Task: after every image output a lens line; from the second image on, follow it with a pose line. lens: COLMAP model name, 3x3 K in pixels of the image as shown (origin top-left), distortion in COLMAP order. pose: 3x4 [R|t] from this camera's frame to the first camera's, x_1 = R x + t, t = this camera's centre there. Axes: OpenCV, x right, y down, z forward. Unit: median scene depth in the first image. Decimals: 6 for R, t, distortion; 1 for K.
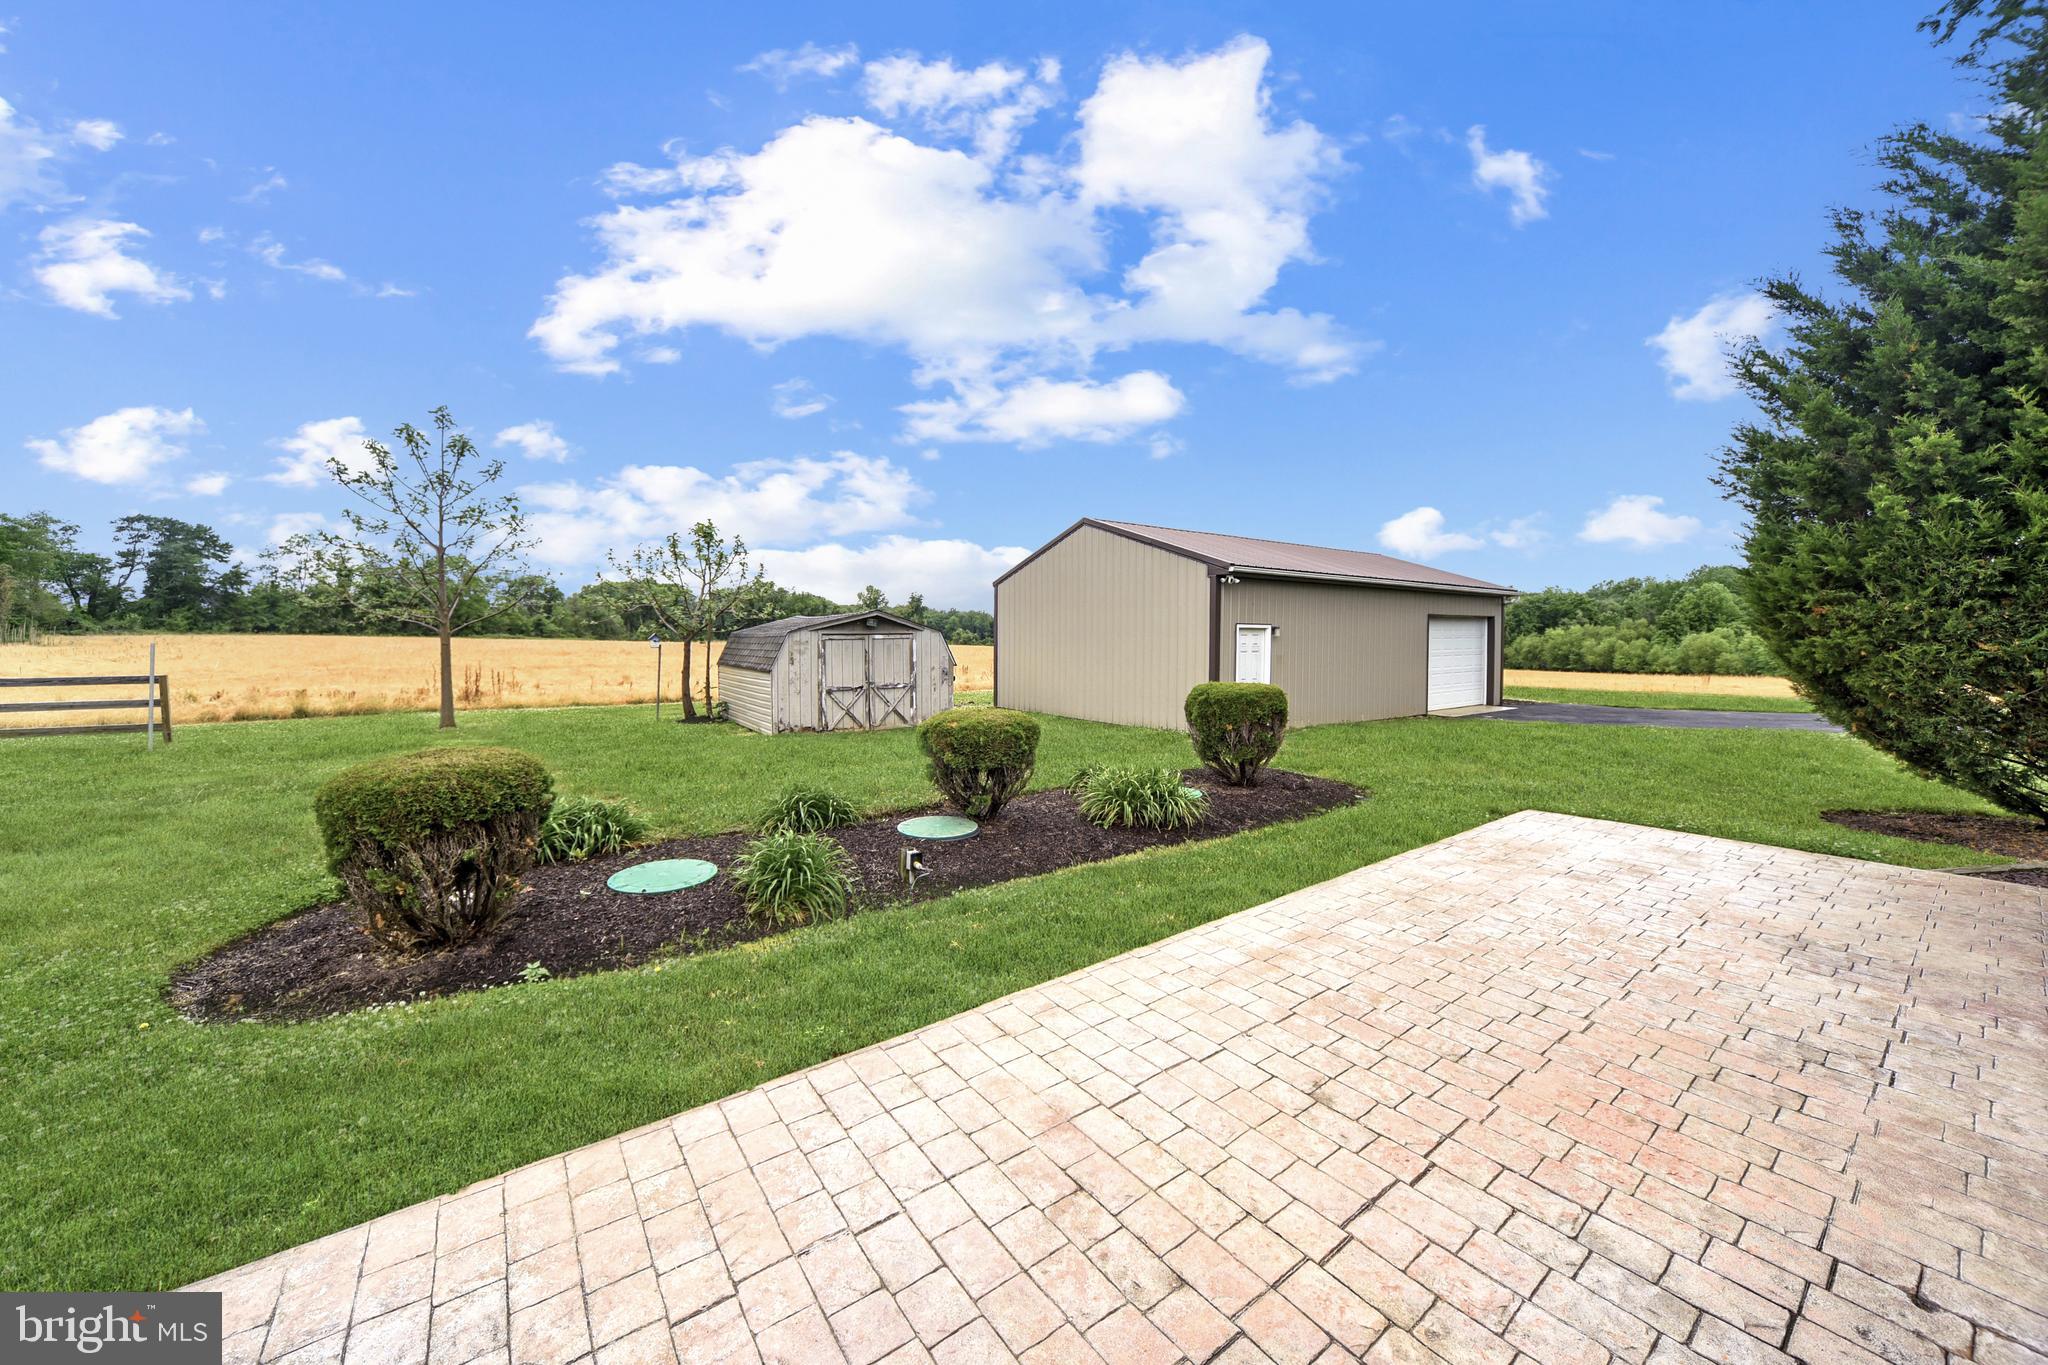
lens RADIAL K [[739.0, 0, 1021.4], [0, 739.0, 647.4], [0, 0, 1]] dist [-0.010775, 0.000065]
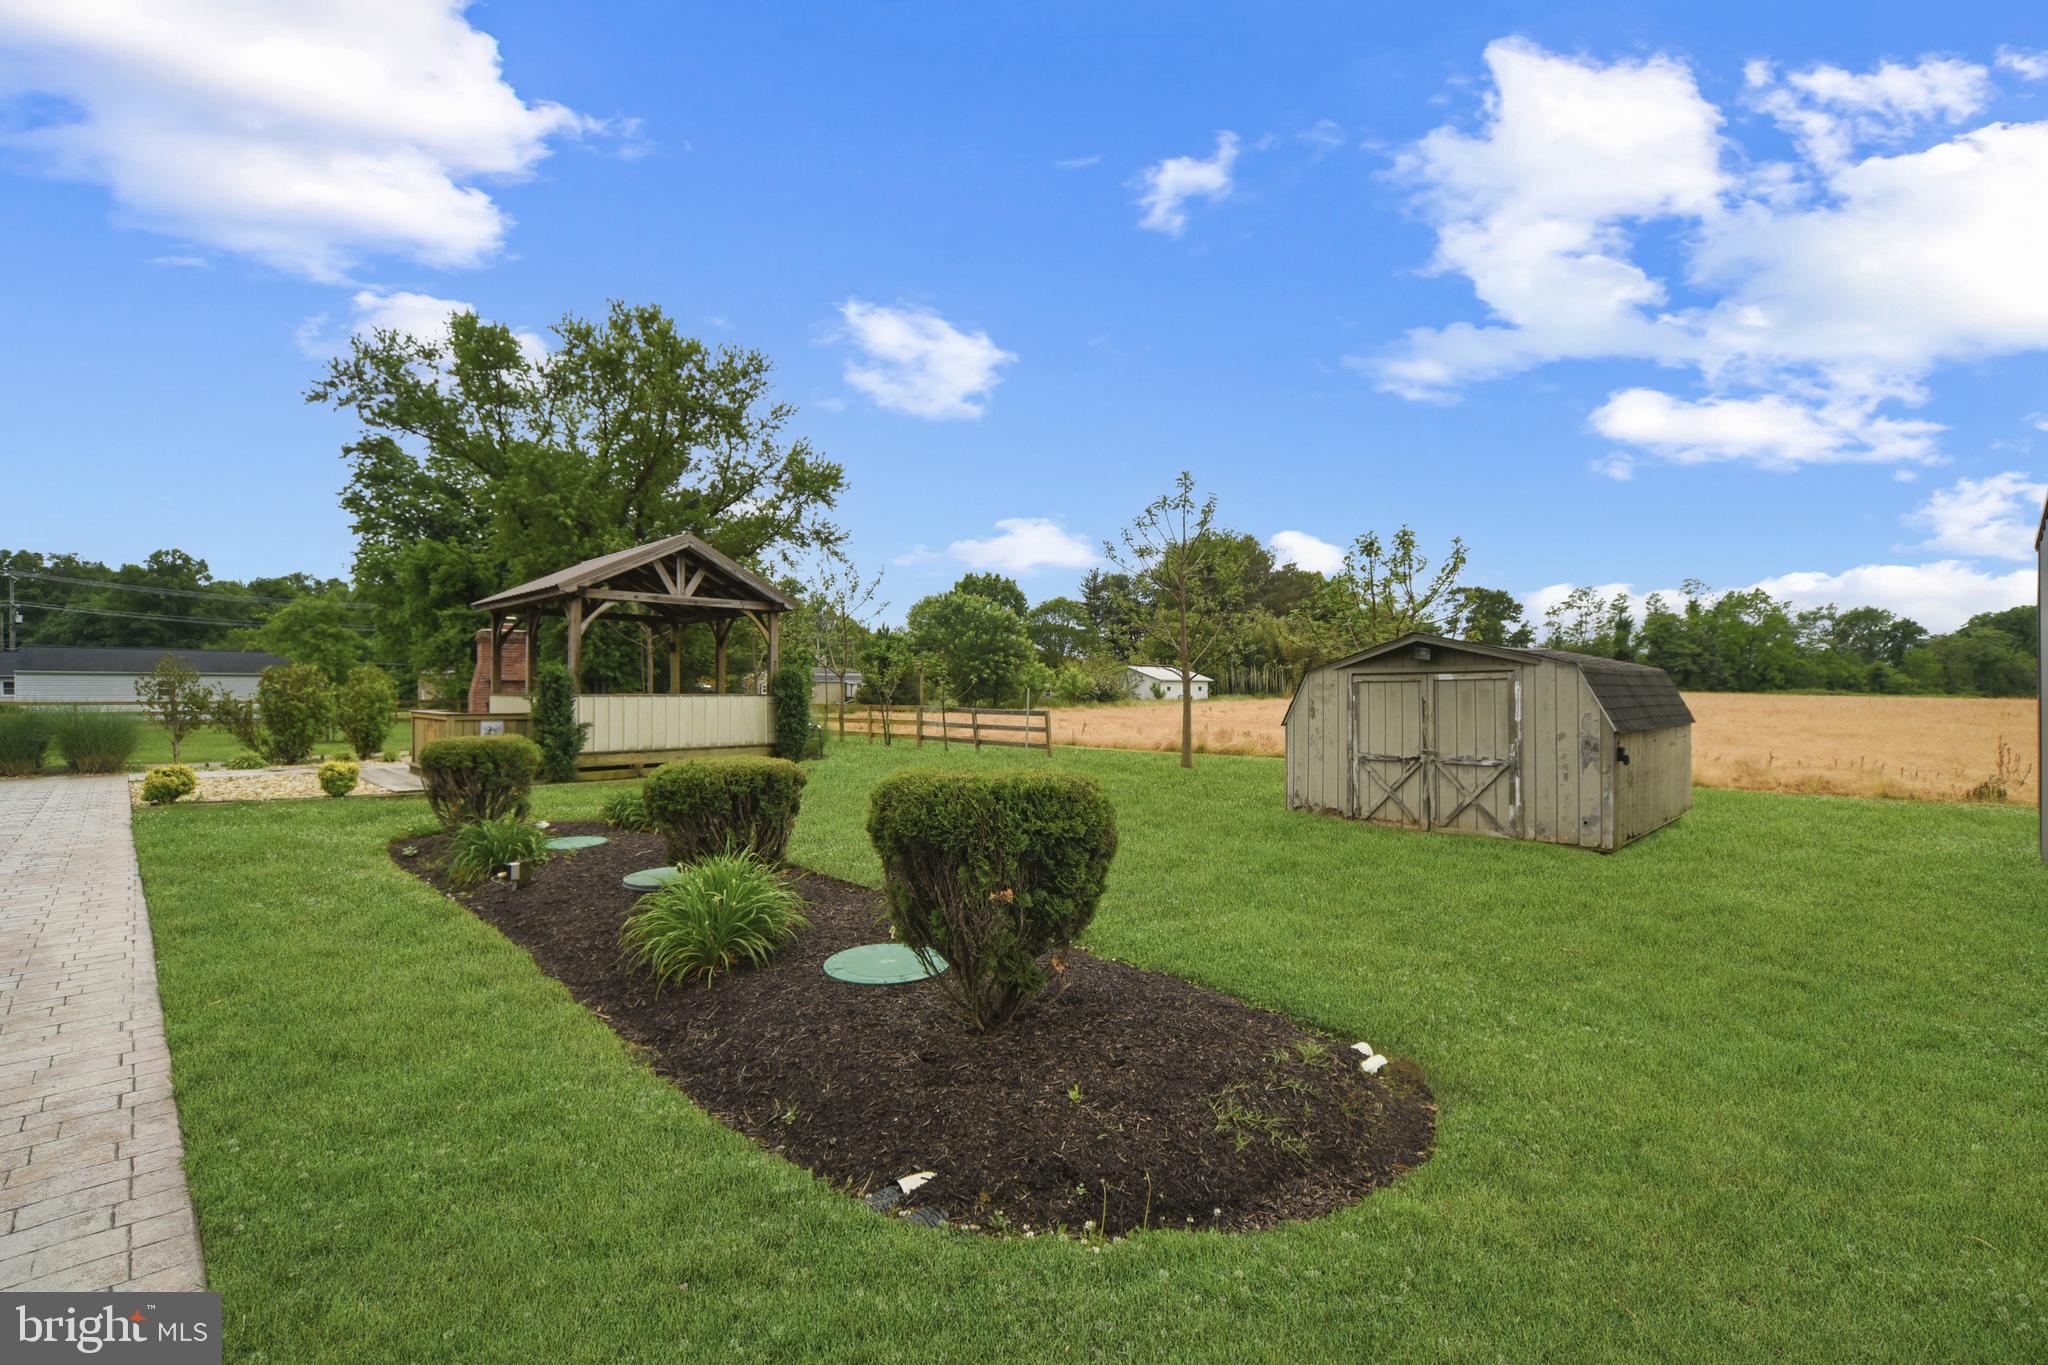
lens RADIAL K [[880.6, 0, 1020.0], [0, 880.6, 677.2], [0, 0, 1]] dist [-0.000188, -0.000180]
pose [[0.171565, -0.015947, -0.985044, 0.470407], [-0.016424, 0.999684, -0.019045, 0.004678], [0.985036, 0.019445, 0.171248, 0.550304]]
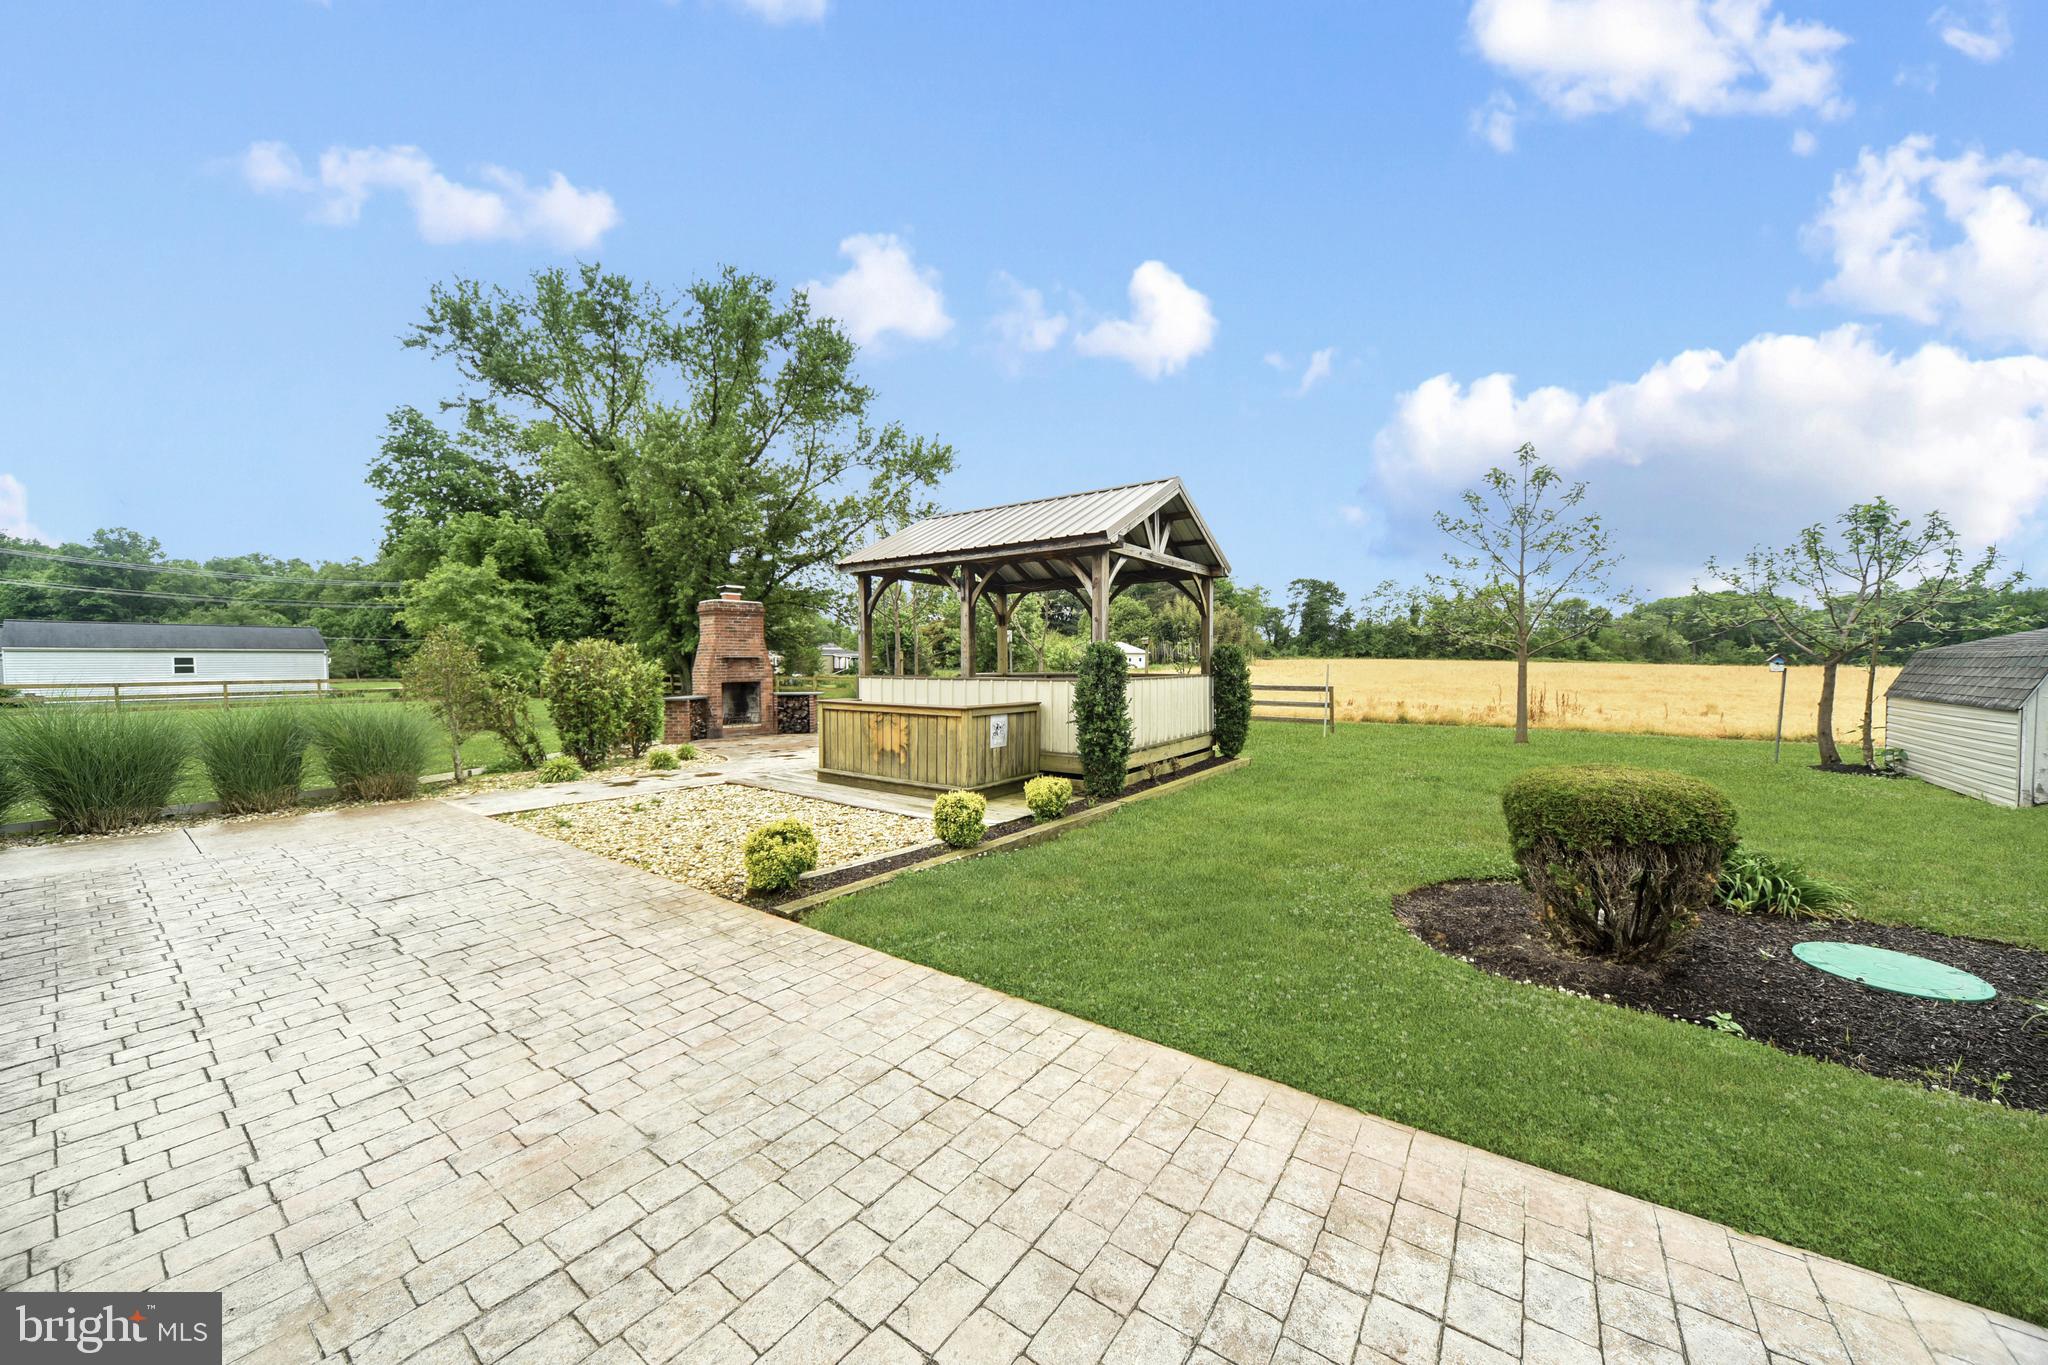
lens RADIAL K [[714.0, 0, 1020.7], [0, 714.0, 678.4], [0, 0, 1]] dist [-0.010541, 0.000094]
pose [[0.317468, 0.021489, -0.948025, -0.028967], [-0.011161, 0.999759, 0.018924, 0.002097], [0.948203, 0.004573, 0.317631, -0.024873]]
